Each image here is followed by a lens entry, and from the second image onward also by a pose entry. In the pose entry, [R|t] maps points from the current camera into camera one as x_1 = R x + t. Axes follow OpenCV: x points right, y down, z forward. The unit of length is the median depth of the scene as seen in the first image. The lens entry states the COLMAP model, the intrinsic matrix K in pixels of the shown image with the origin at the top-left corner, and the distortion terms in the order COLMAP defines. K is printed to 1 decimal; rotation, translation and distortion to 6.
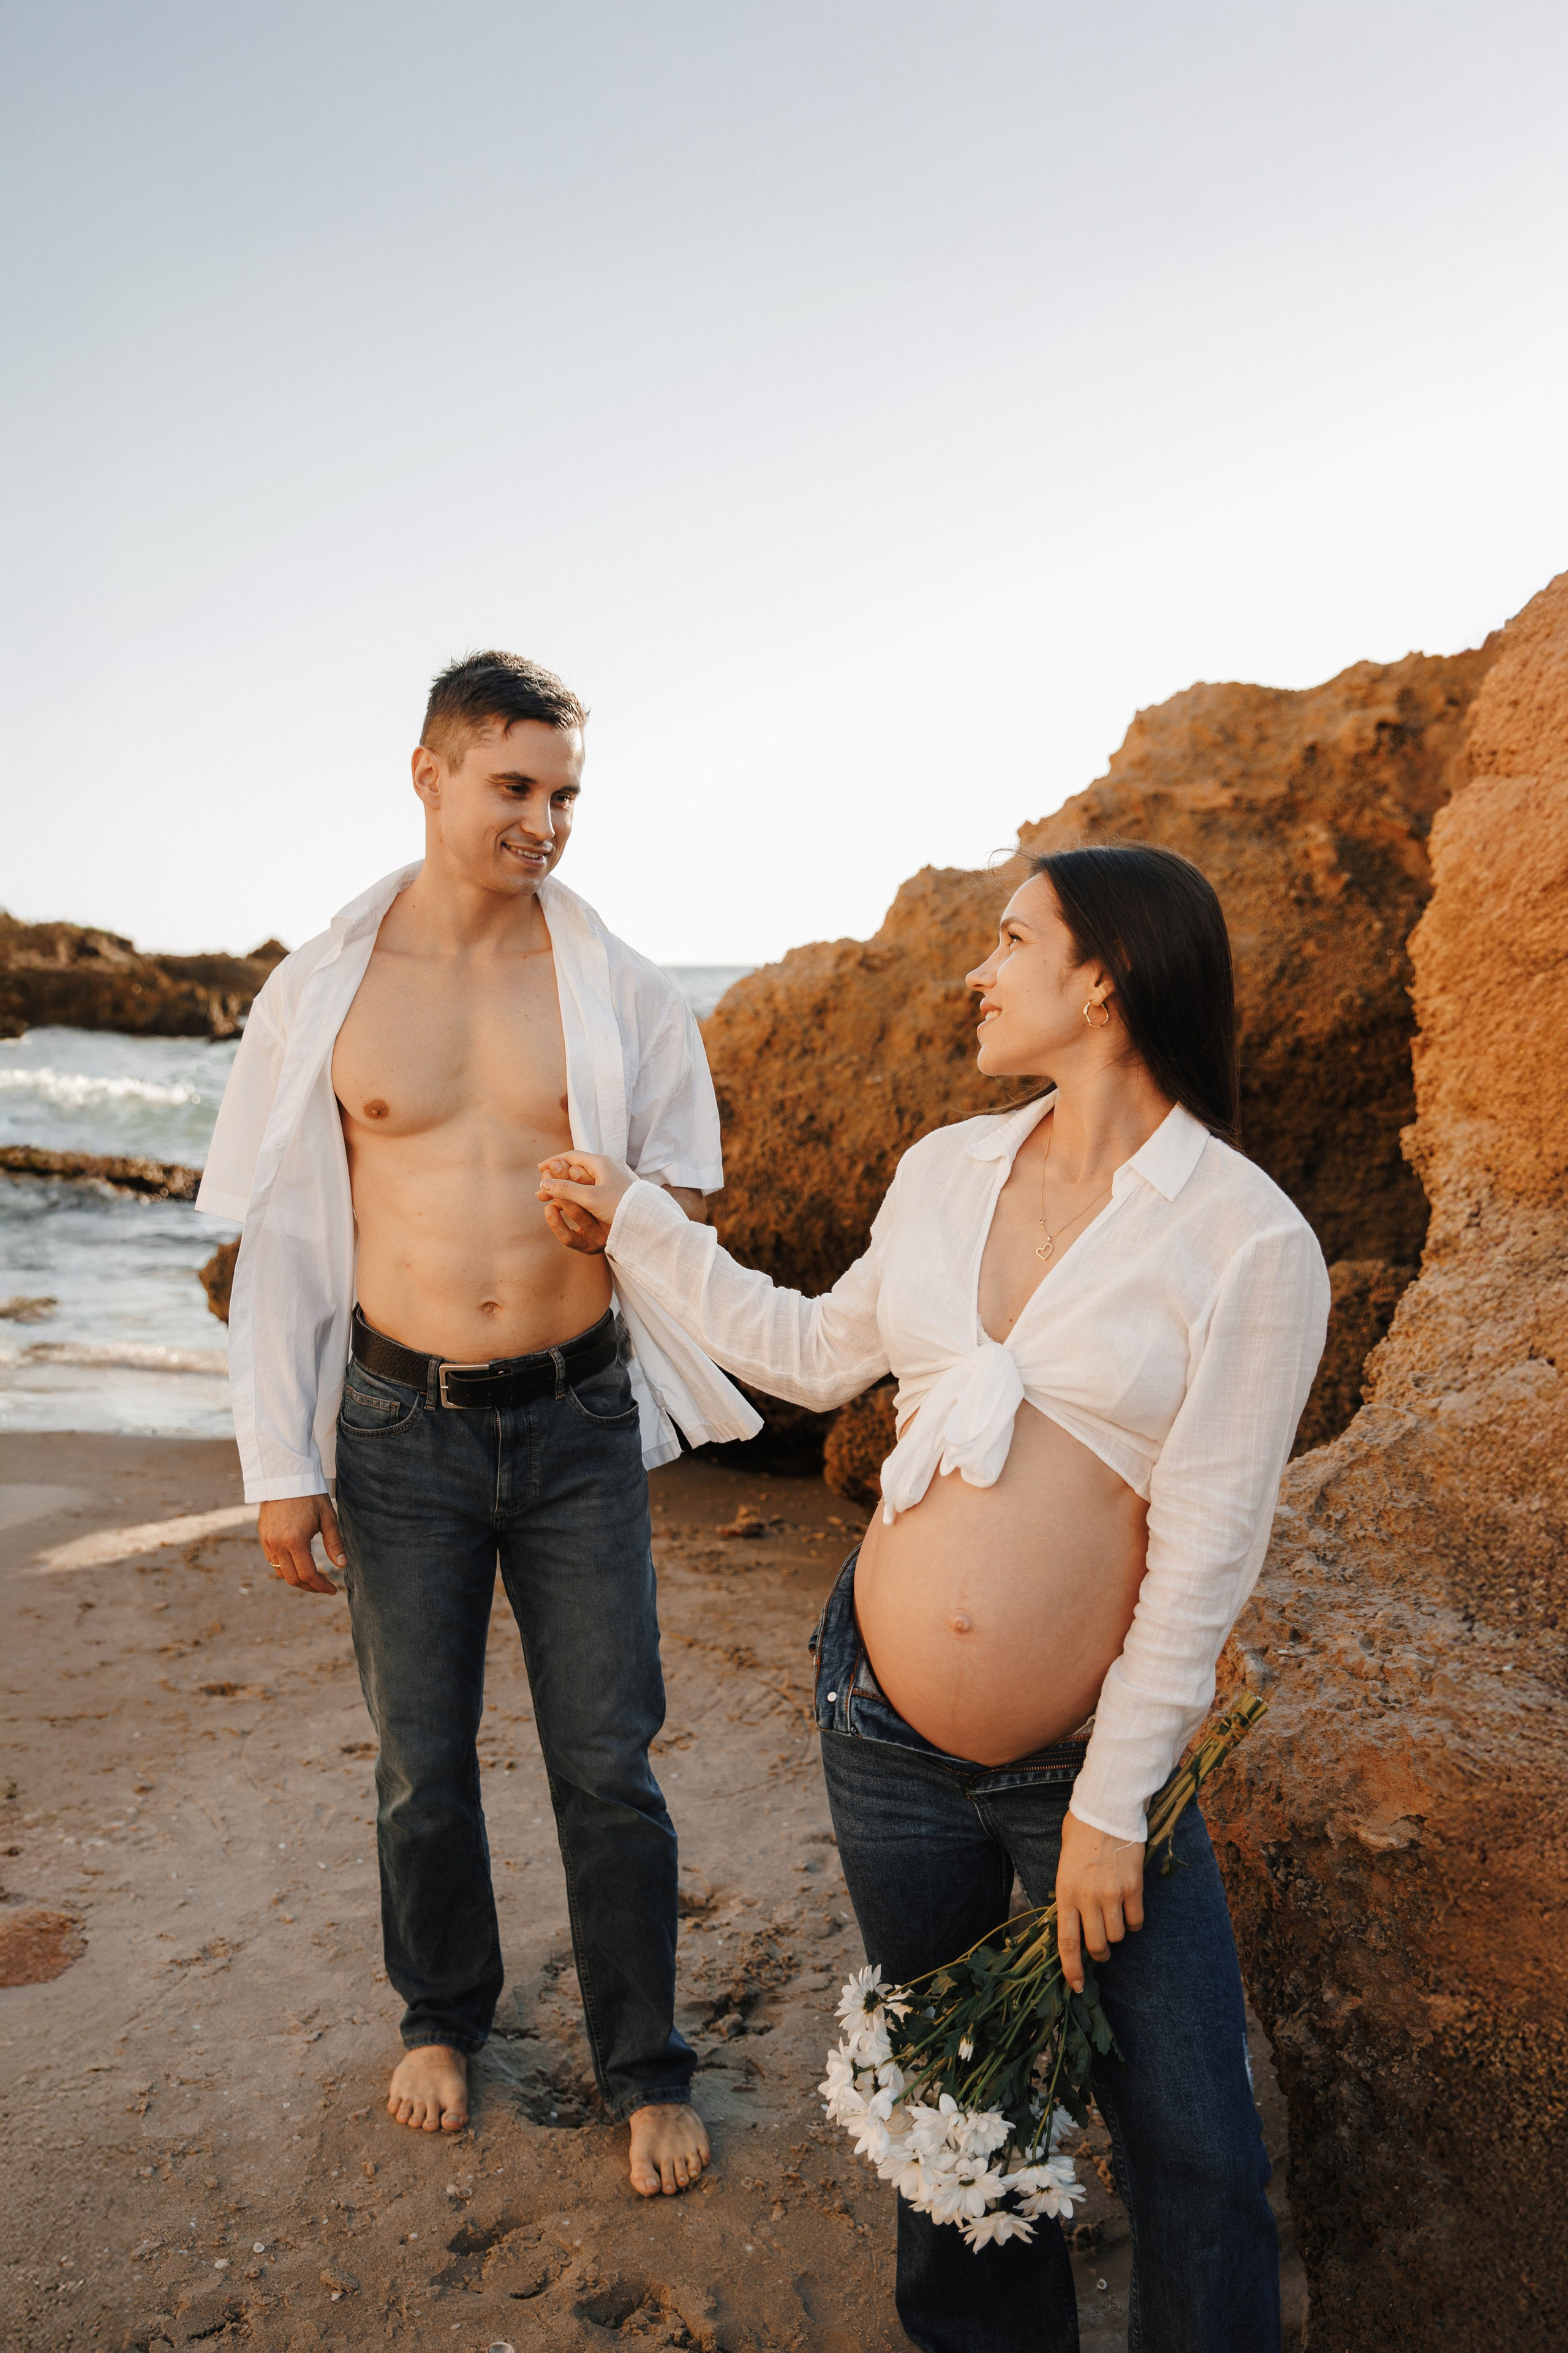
lens RADIAL K [[2947.3, 0, 784.0], [0, 2947.3, 1176.5], [0, 0, 1]] dist [-0.006552, 0.001921]
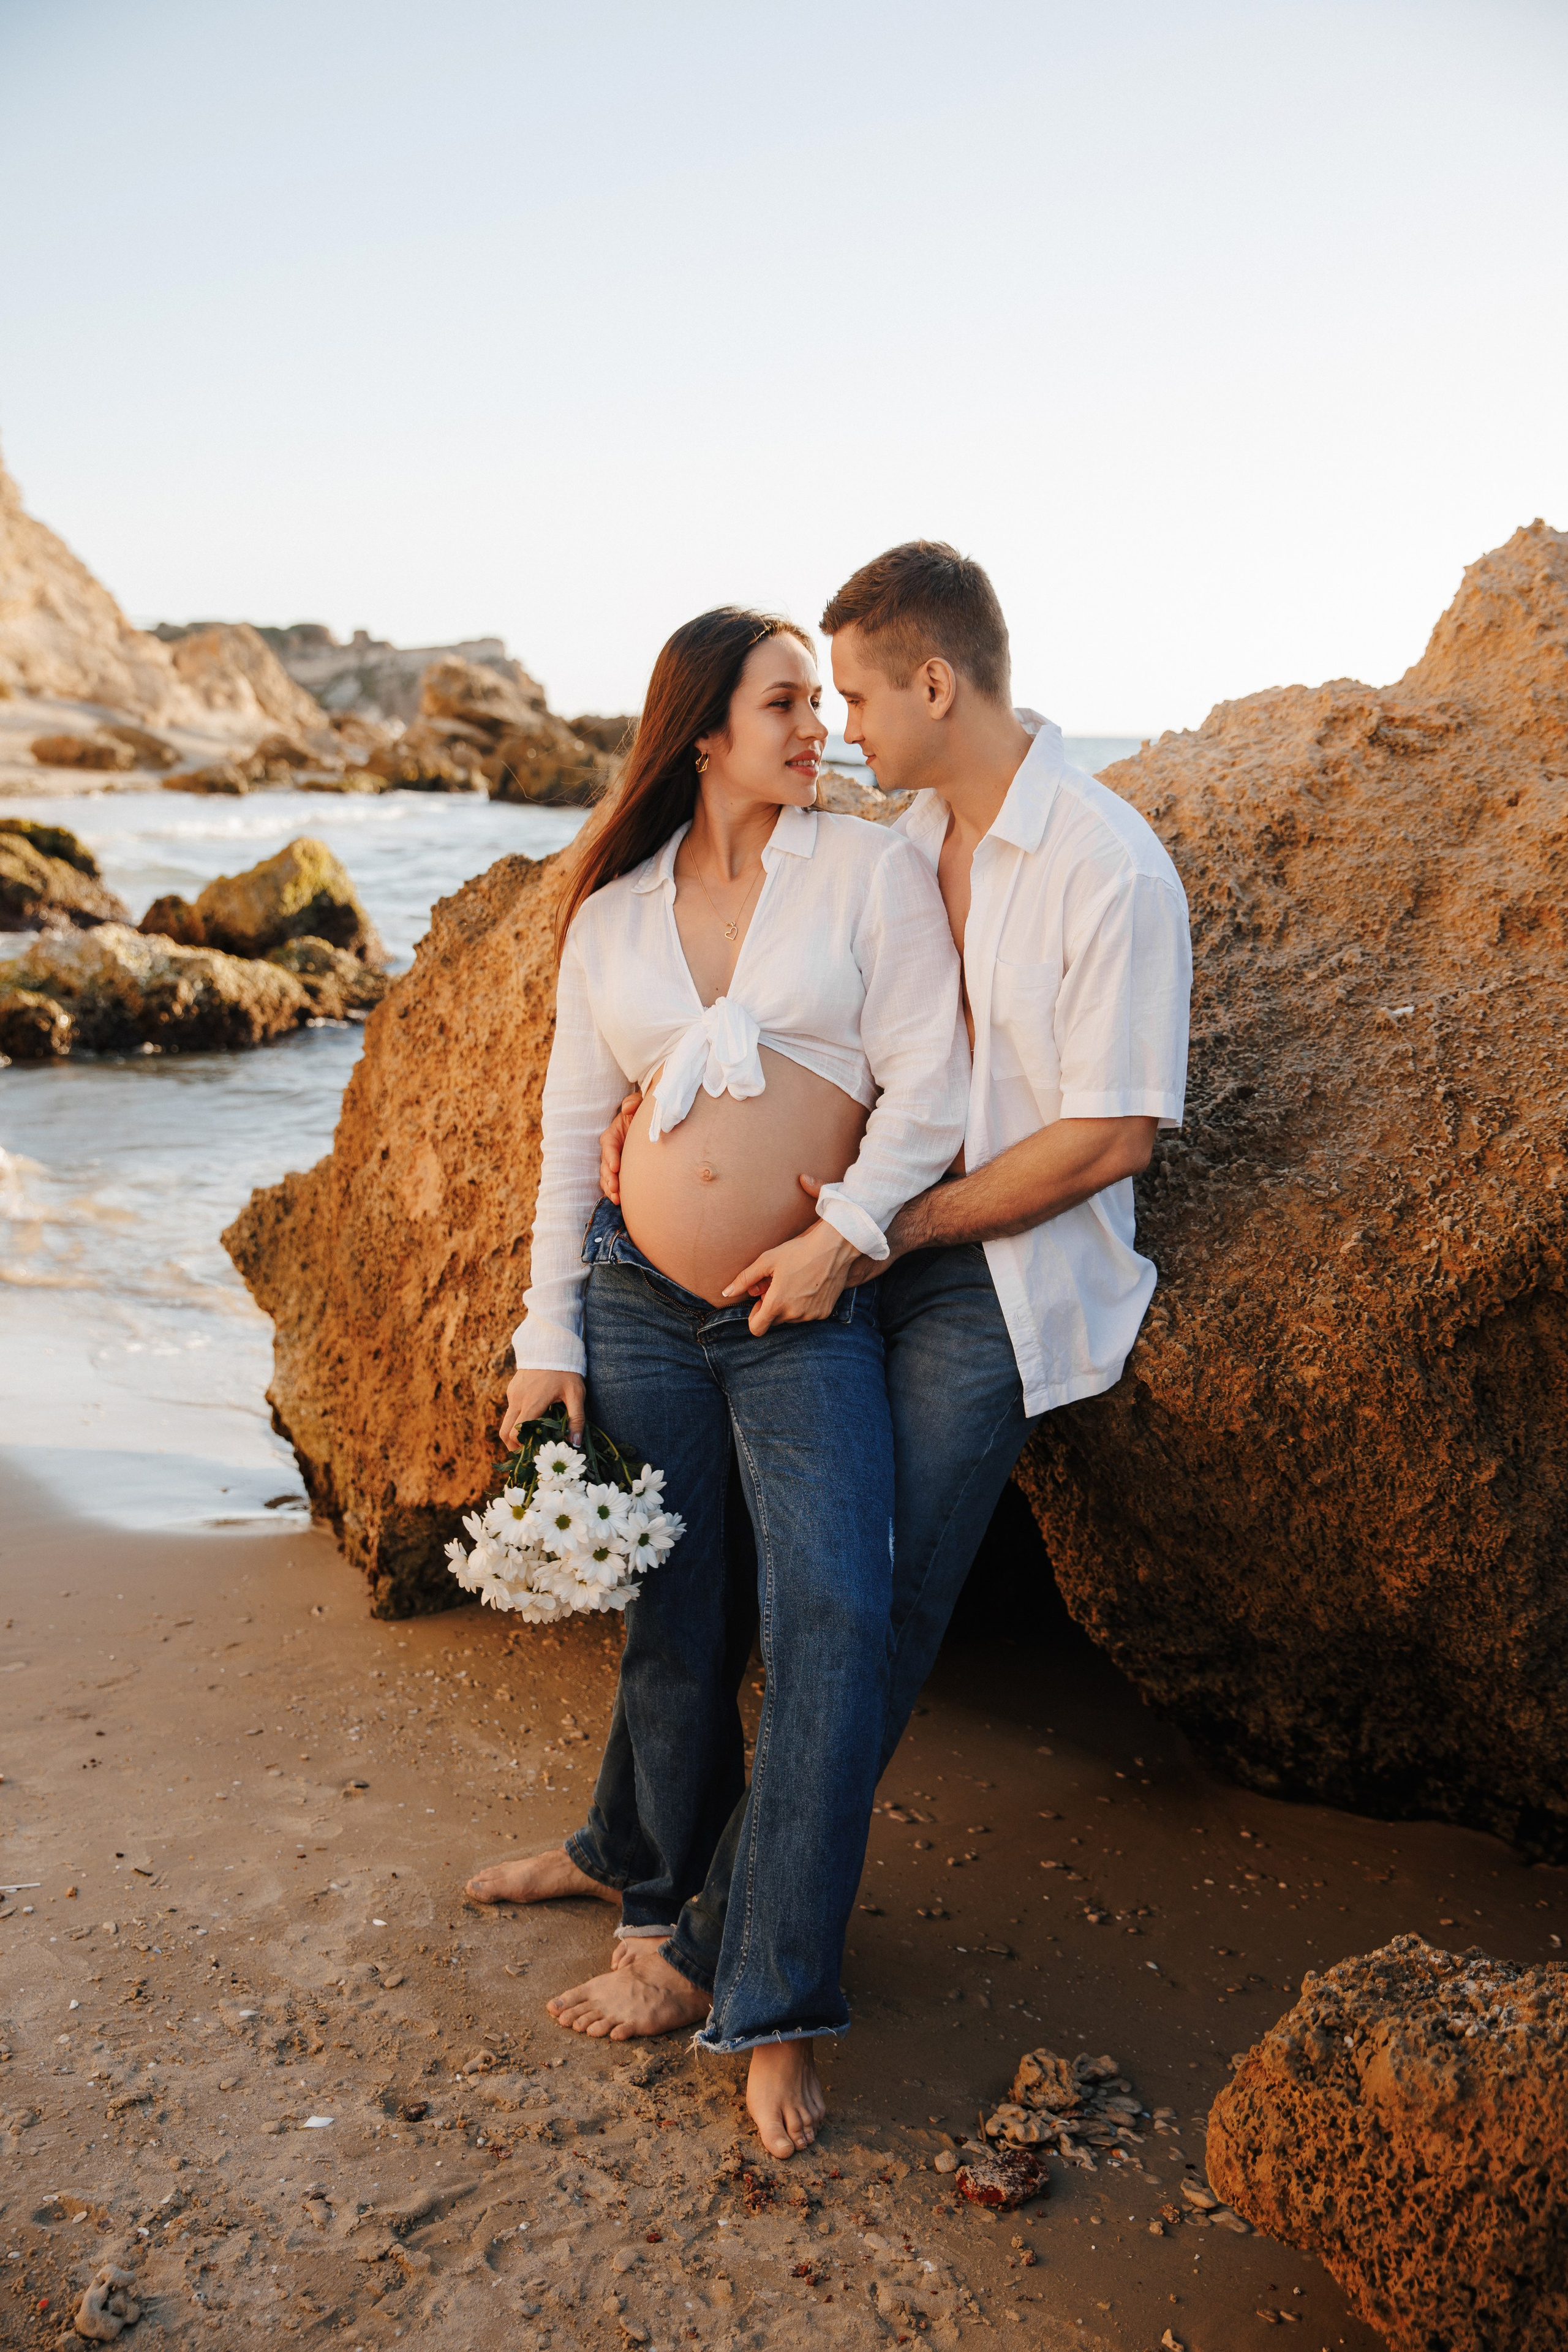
lens RADIAL K [[2615.8, 0, 783.1], [0, 2615.8, 1106.1], [0, 0, 1]] dist [0.003671, 0.011822]
pose [[0.981511, 0.044349, -0.186196, 0.014311], [-0.031387, 0.996911, 0.071998, -0.042522], [0.188813, -0.064823, 0.979871, 0.593396]]
